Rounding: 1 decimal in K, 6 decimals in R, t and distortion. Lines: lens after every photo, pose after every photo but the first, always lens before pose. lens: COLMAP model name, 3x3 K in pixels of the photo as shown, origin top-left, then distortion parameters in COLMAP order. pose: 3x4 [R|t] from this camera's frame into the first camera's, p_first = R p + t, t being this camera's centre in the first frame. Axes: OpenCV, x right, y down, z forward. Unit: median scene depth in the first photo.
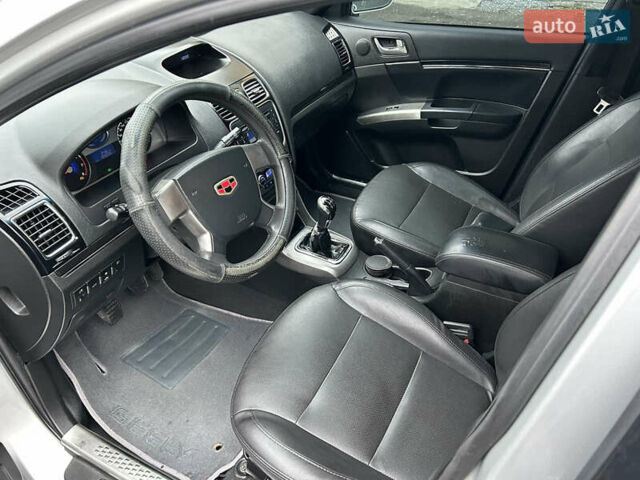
lens RADIAL K [[492.0, 0, 323.7], [0, 492.0, 241.7], [0, 0, 1]] dist [0.015436, -0.005108]
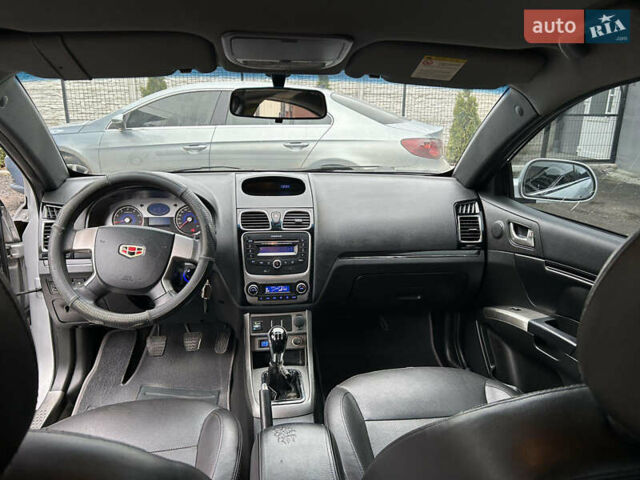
lens RADIAL K [[492.0, 0, 324.1], [0, 492.0, 239.7], [0, 0, 1]] dist [0.015436, -0.005108]
pose [[0.565820, 0.237624, -0.789546, 0.597049], [-0.505349, 0.856582, -0.104354, -0.141660], [0.651514, 0.458042, 0.604754, 0.303357]]
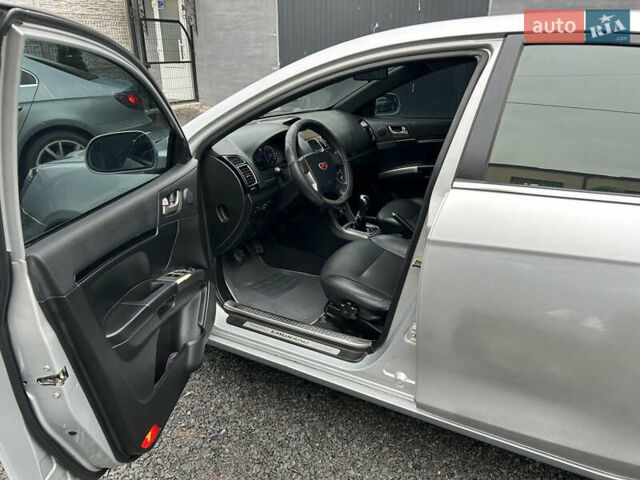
lens RADIAL K [[492.0, 0, 323.9], [0, 492.0, 241.1], [0, 0, 1]] dist [0.015436, -0.005108]
pose [[0.999668, 0.015820, -0.020361, -0.080102], [-0.020587, 0.965149, -0.260889, 0.419921], [0.015524, 0.261222, 0.965154, -0.543546]]
